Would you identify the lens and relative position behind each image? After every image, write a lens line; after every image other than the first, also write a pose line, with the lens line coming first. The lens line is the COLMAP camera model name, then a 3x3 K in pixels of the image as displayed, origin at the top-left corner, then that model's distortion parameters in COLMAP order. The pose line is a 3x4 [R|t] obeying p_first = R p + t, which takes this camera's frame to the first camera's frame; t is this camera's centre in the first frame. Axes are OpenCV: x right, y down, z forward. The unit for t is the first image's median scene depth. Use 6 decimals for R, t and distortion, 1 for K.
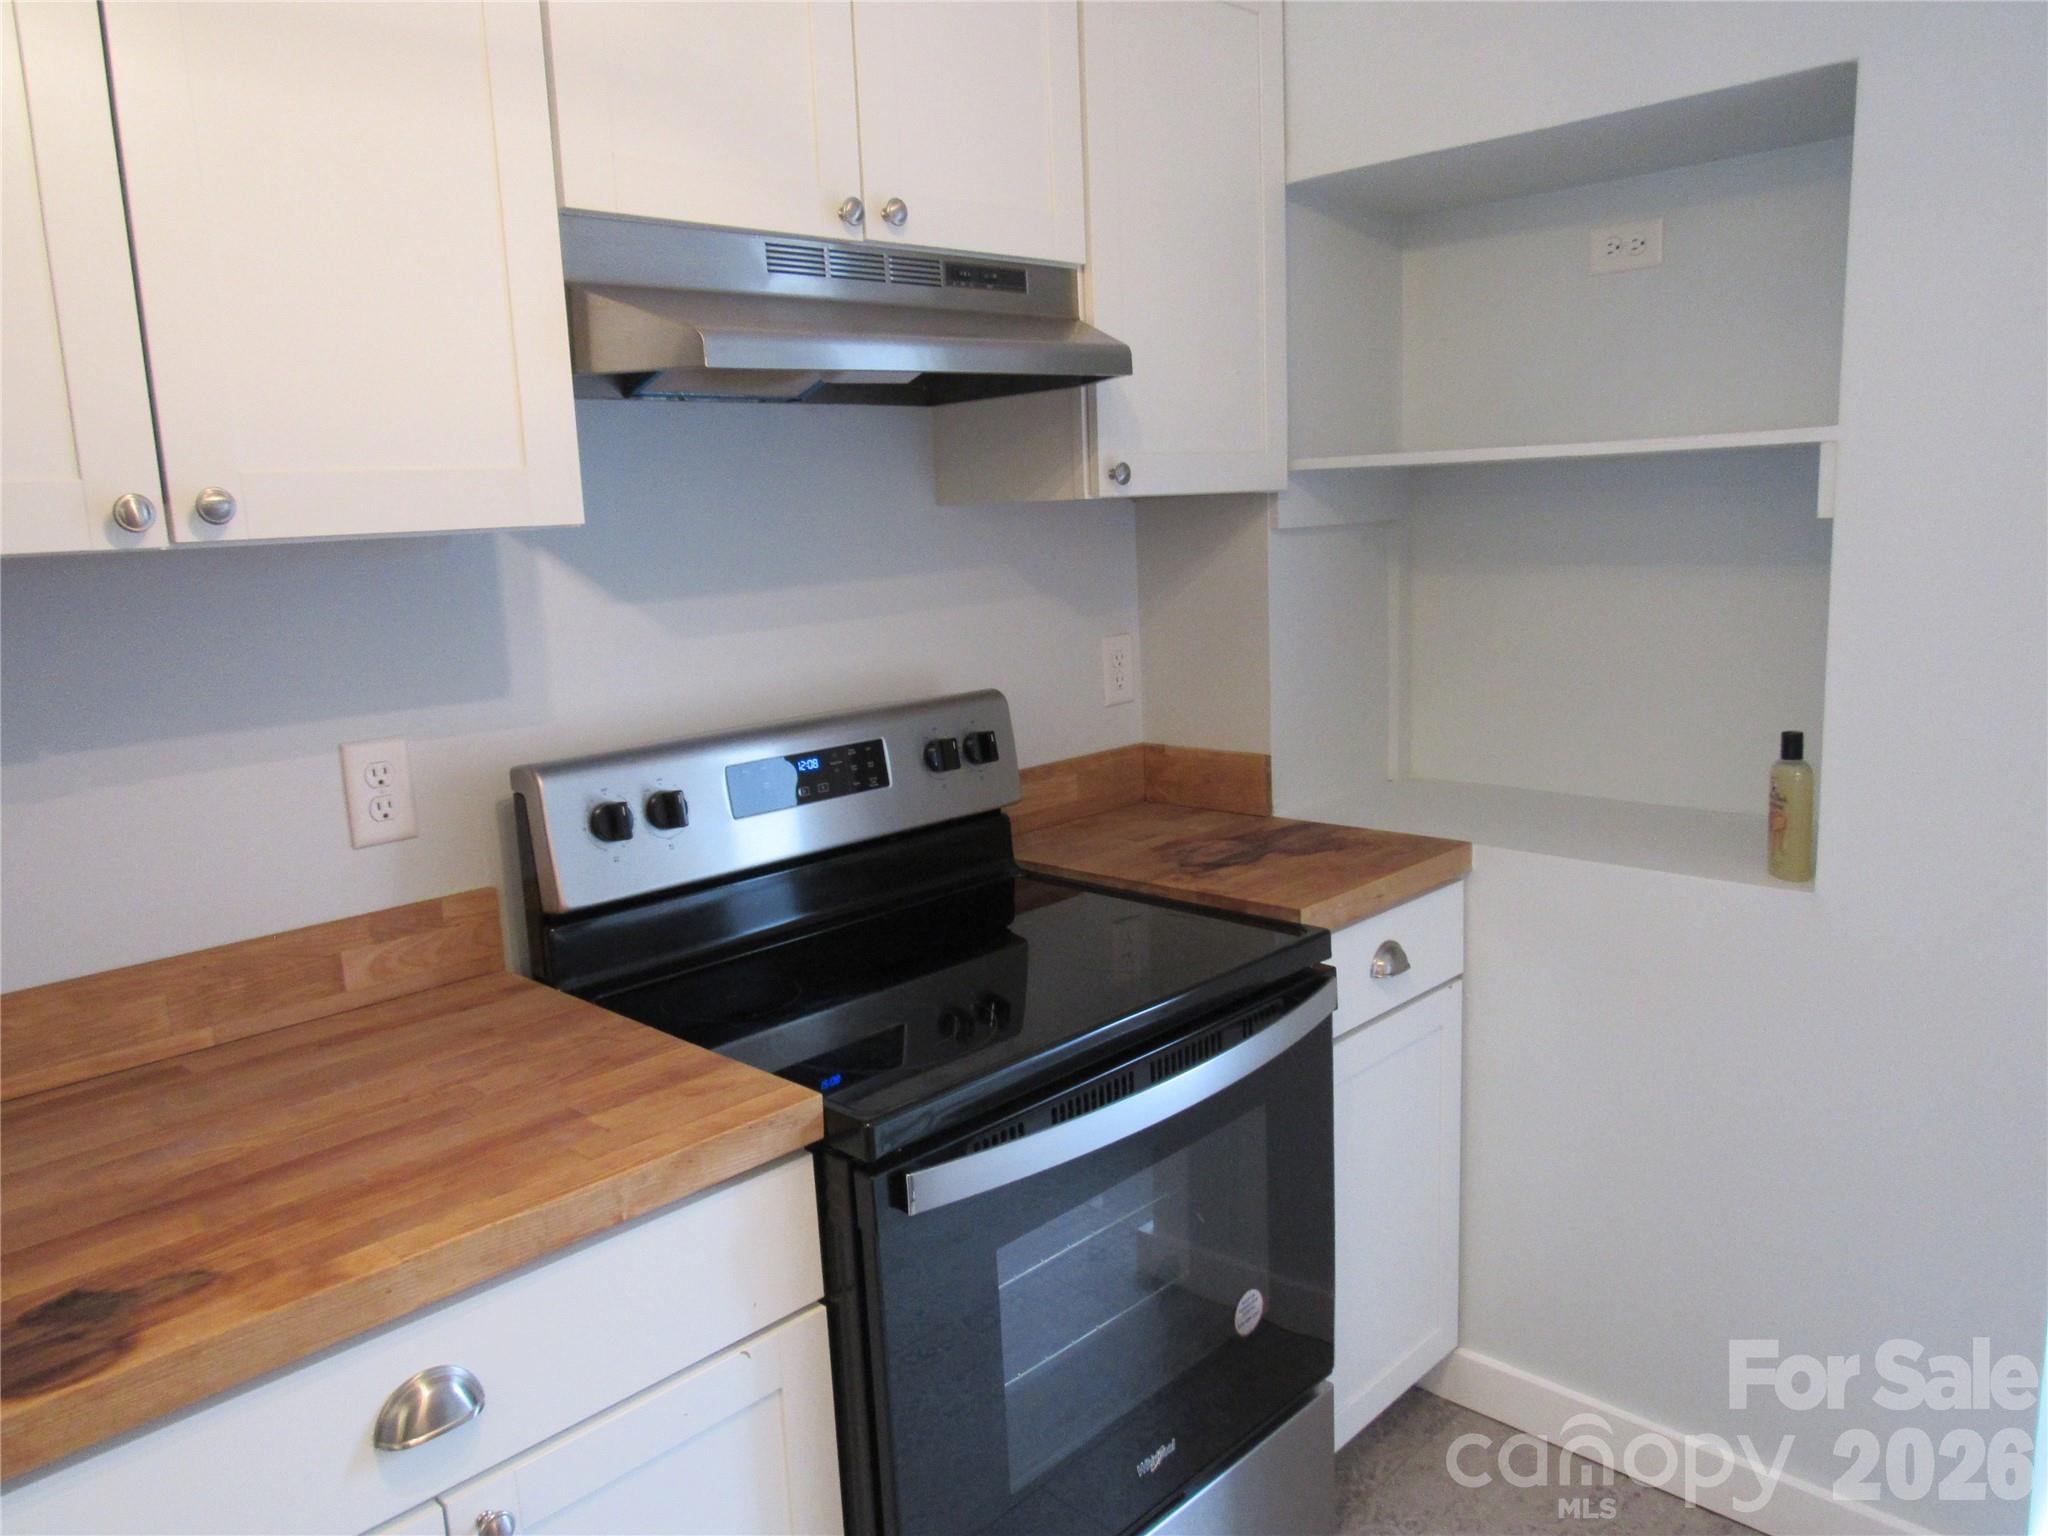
lens RADIAL K [[1451.8, 0, 1024.0], [0, 1451.8, 768.0], [0, 0, 1]] dist [-0.032322, 0.001135]
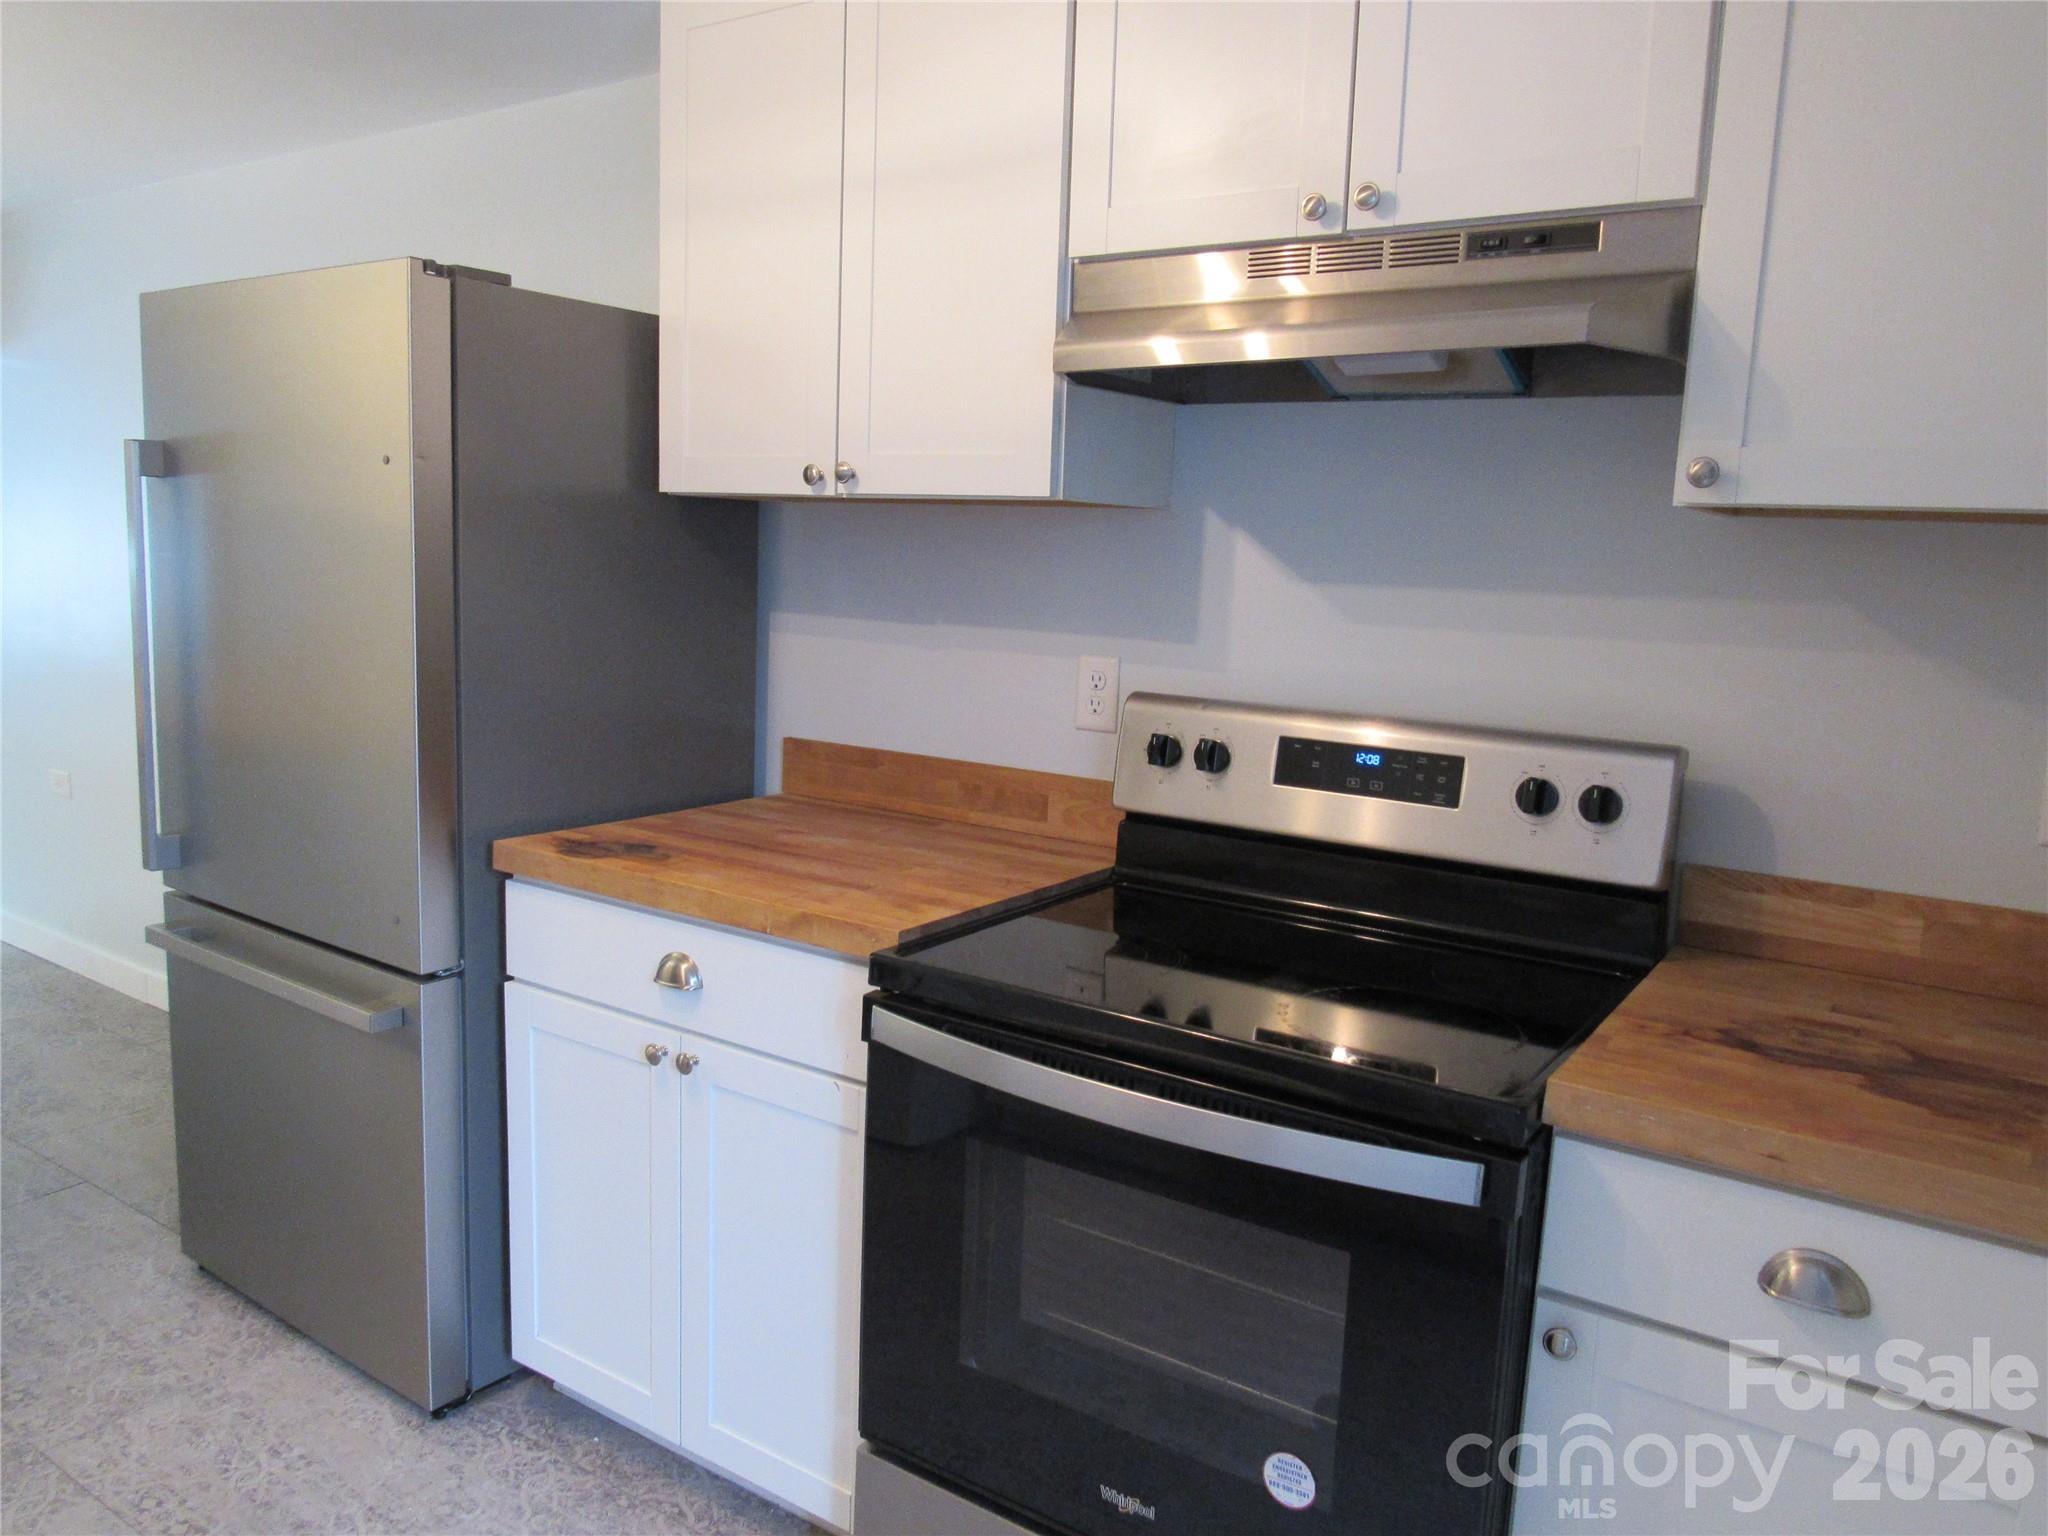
lens RADIAL K [[1451.8, 0, 1024.0], [0, 1451.8, 768.0], [0, 0, 1]] dist [-0.032322, 0.001135]
pose [[0.189177, 0.197561, -0.961864, 0.838907], [-0.221073, 0.962972, 0.154309, -0.107005], [0.956733, 0.183451, 0.225847, 0.599468]]
